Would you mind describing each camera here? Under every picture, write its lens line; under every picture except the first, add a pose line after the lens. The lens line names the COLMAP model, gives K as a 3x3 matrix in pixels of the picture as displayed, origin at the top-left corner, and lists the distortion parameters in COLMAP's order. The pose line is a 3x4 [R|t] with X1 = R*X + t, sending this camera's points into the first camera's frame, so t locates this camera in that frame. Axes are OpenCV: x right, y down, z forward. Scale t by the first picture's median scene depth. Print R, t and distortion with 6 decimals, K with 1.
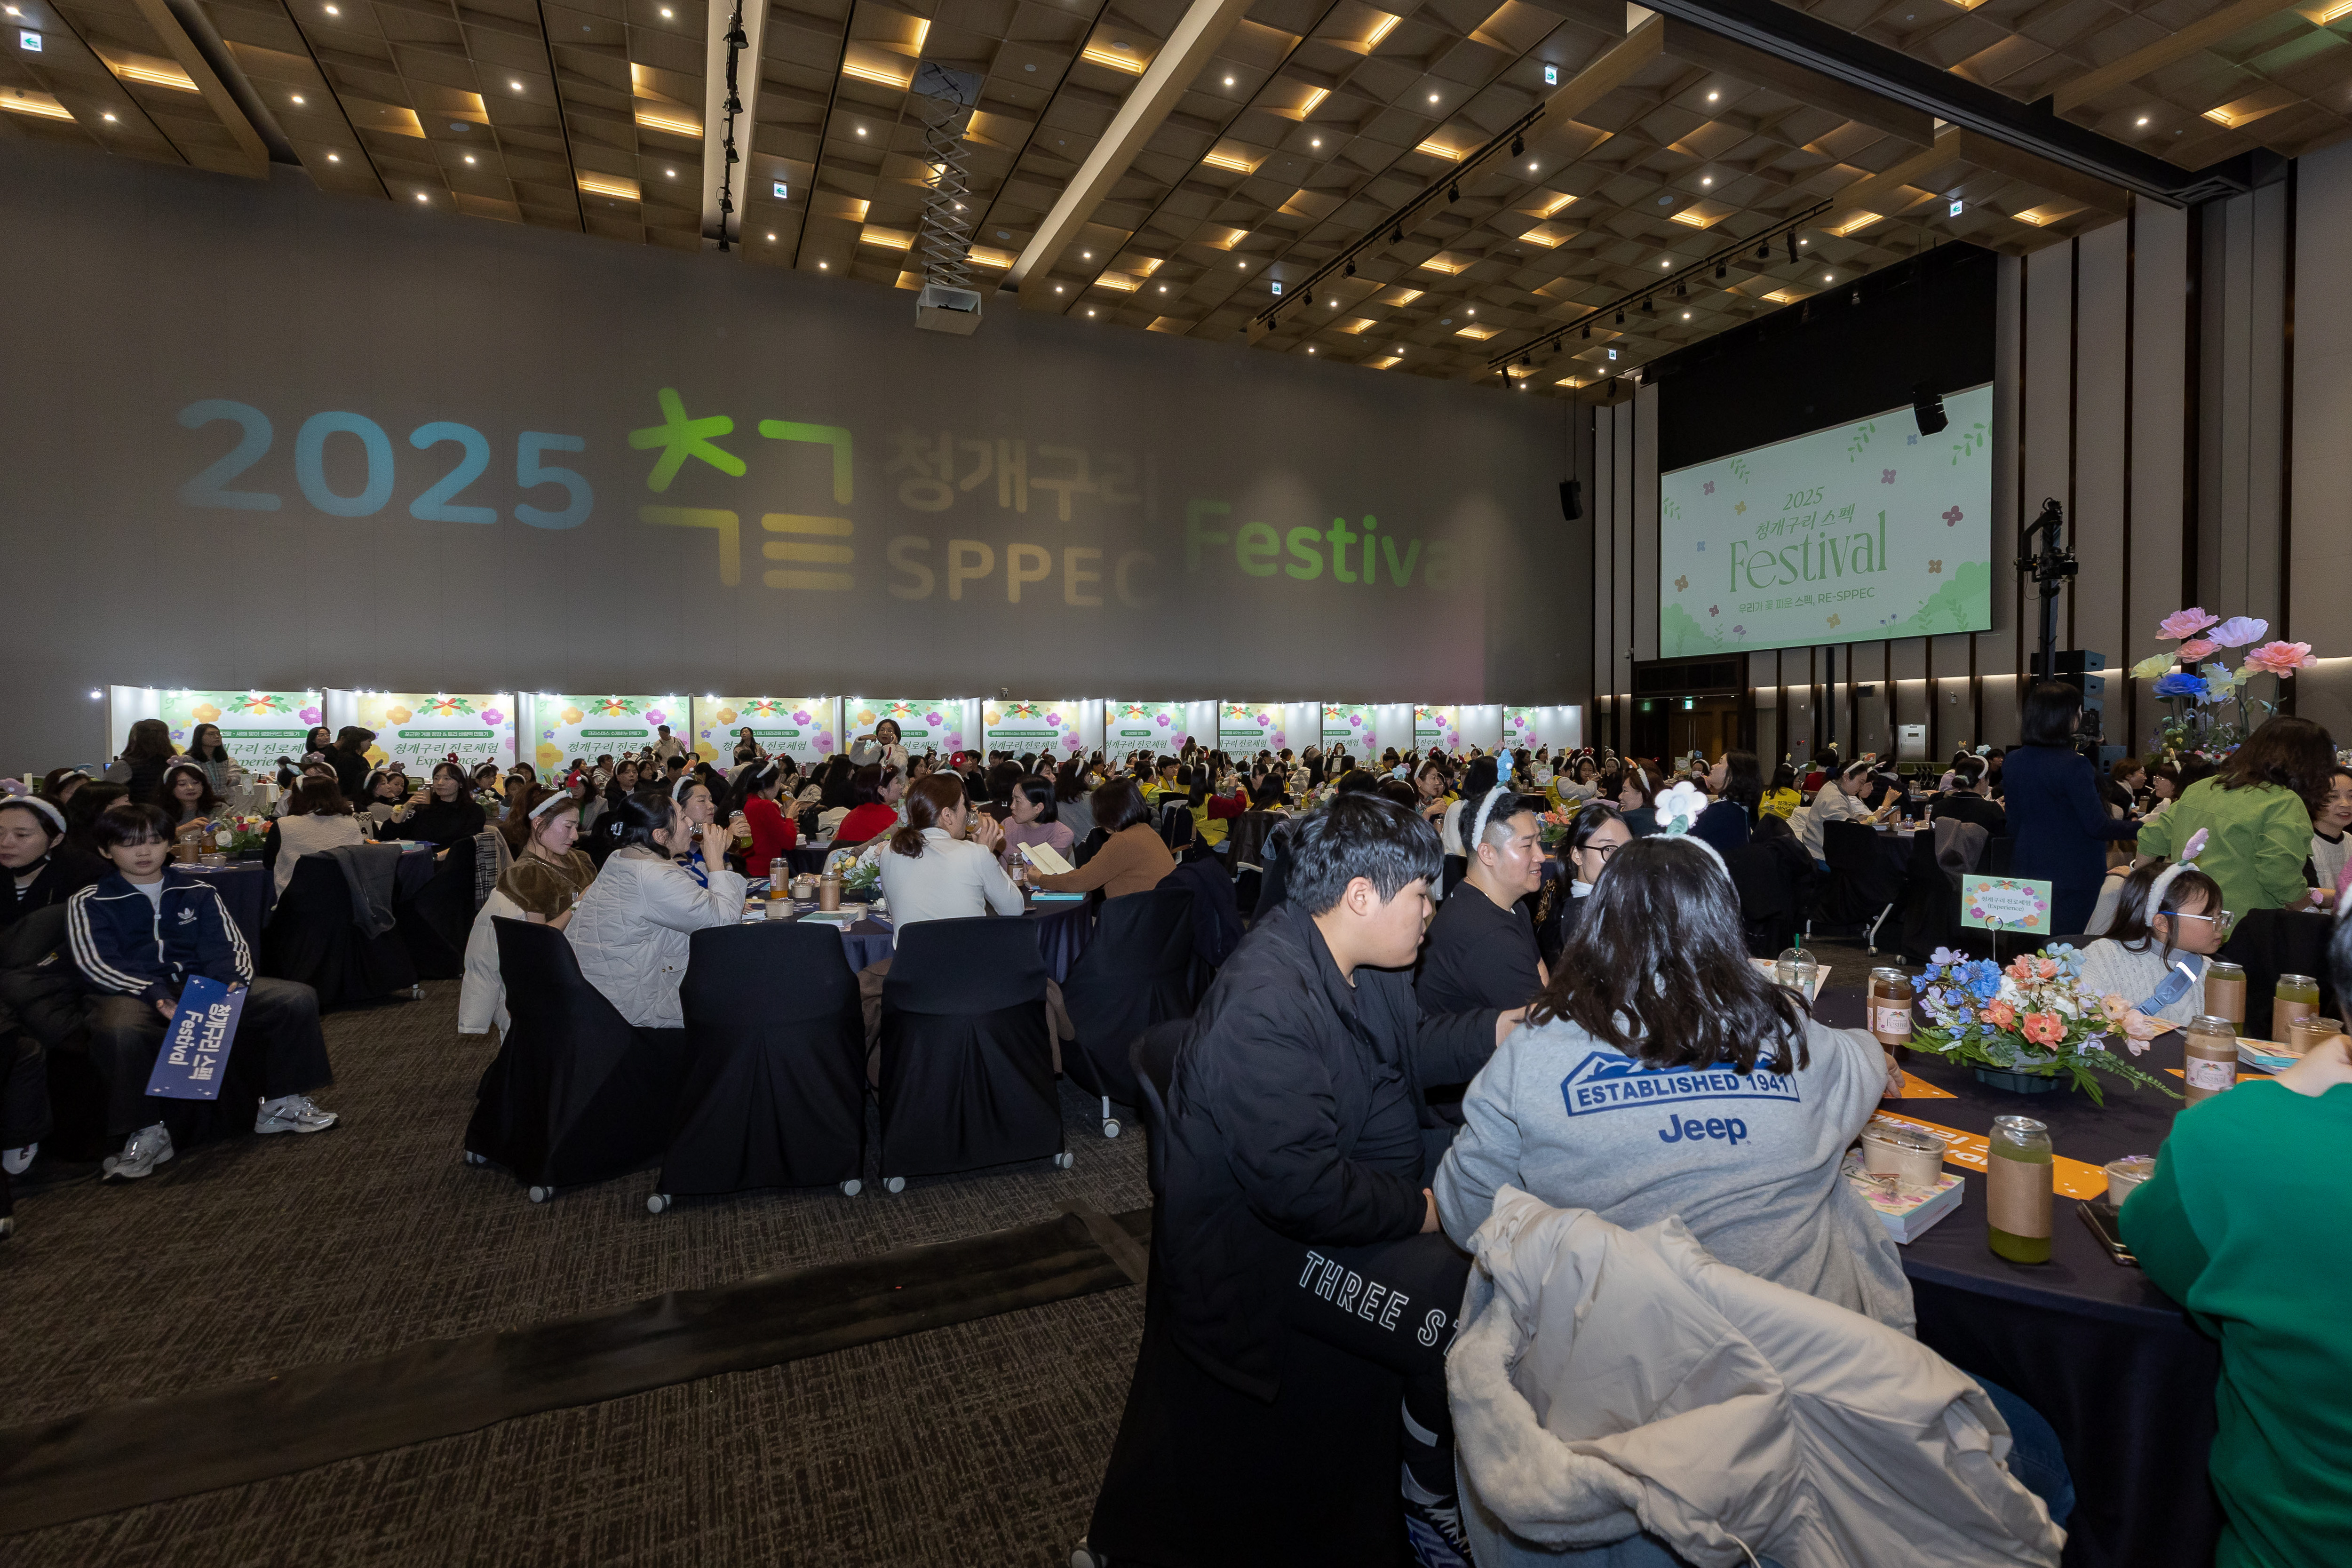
lens RADIAL K [[1148.6, 0, 1266.2], [0, 1148.6, 770.1], [0, 0, 1]] dist [-0.003818, -0.000299]
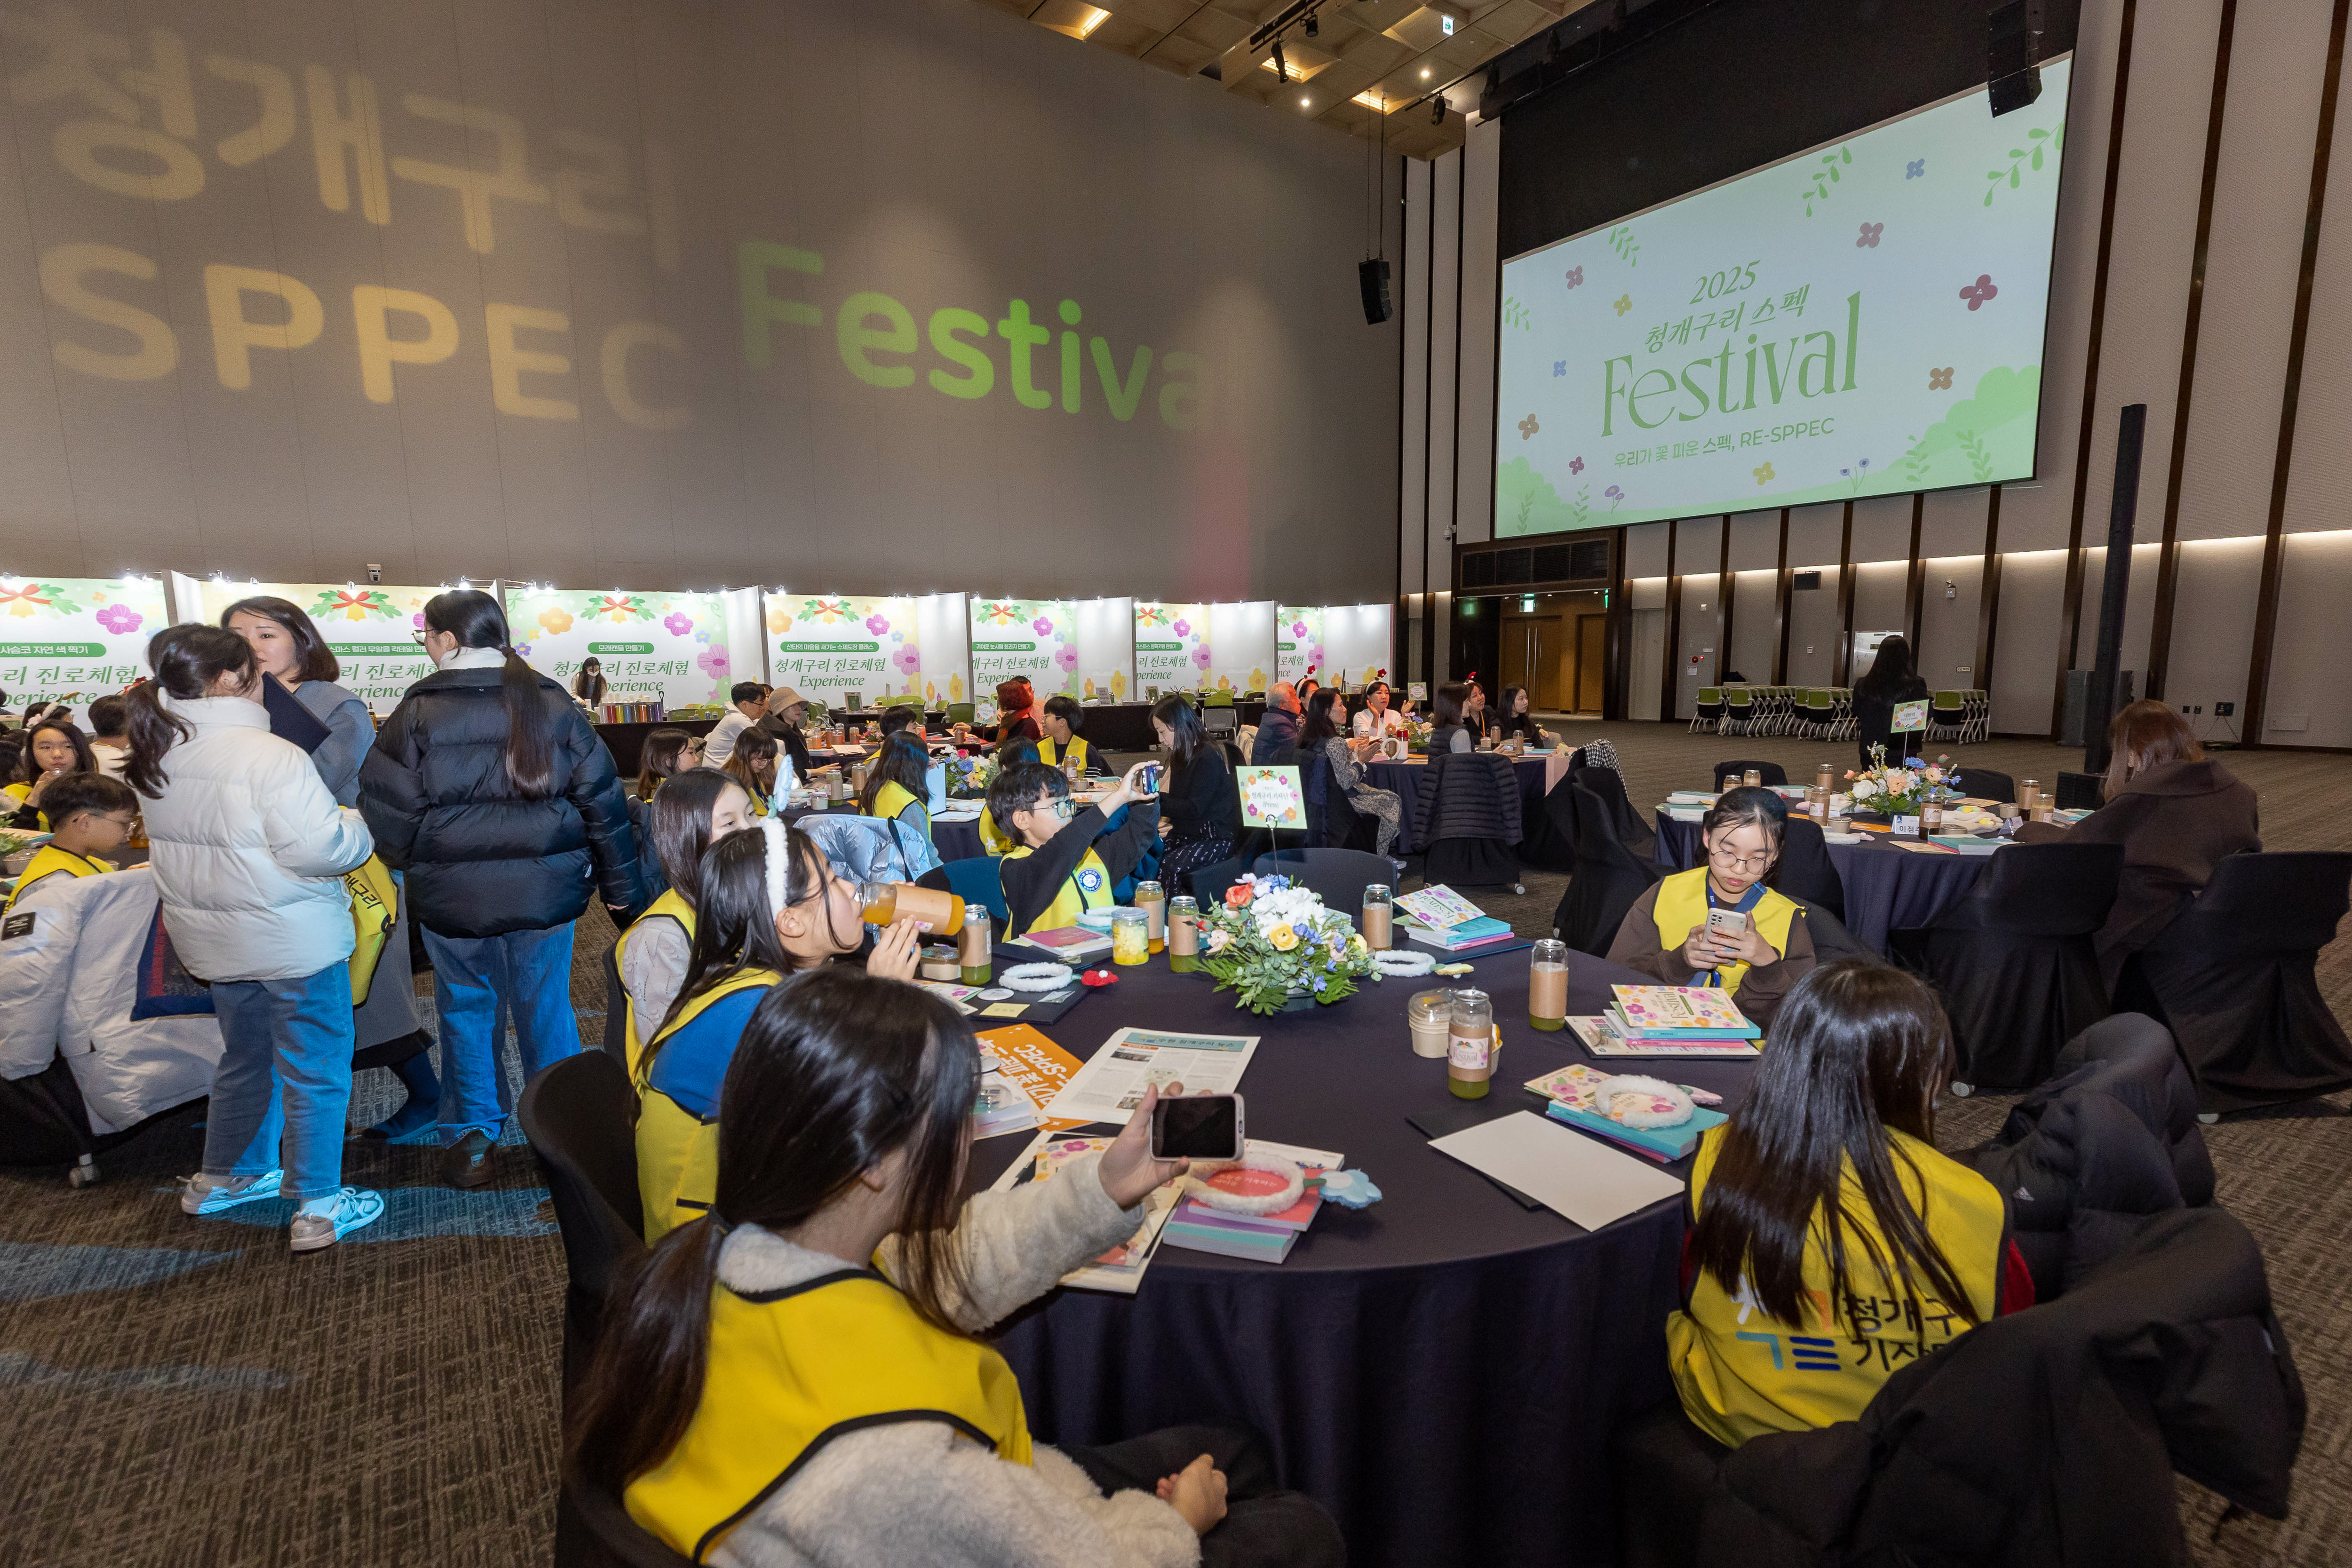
lens RADIAL K [[1125.9, 0, 1241.8], [0, 1125.9, 830.4], [0, 0, 1]] dist [0.000158, 0.000443]
pose [[0.985169, -0.030936, 0.168777, 0.076756], [0.009155, 0.991689, 0.128334, -0.011217], [-0.171345, -0.124885, 0.977264, 0.371272]]
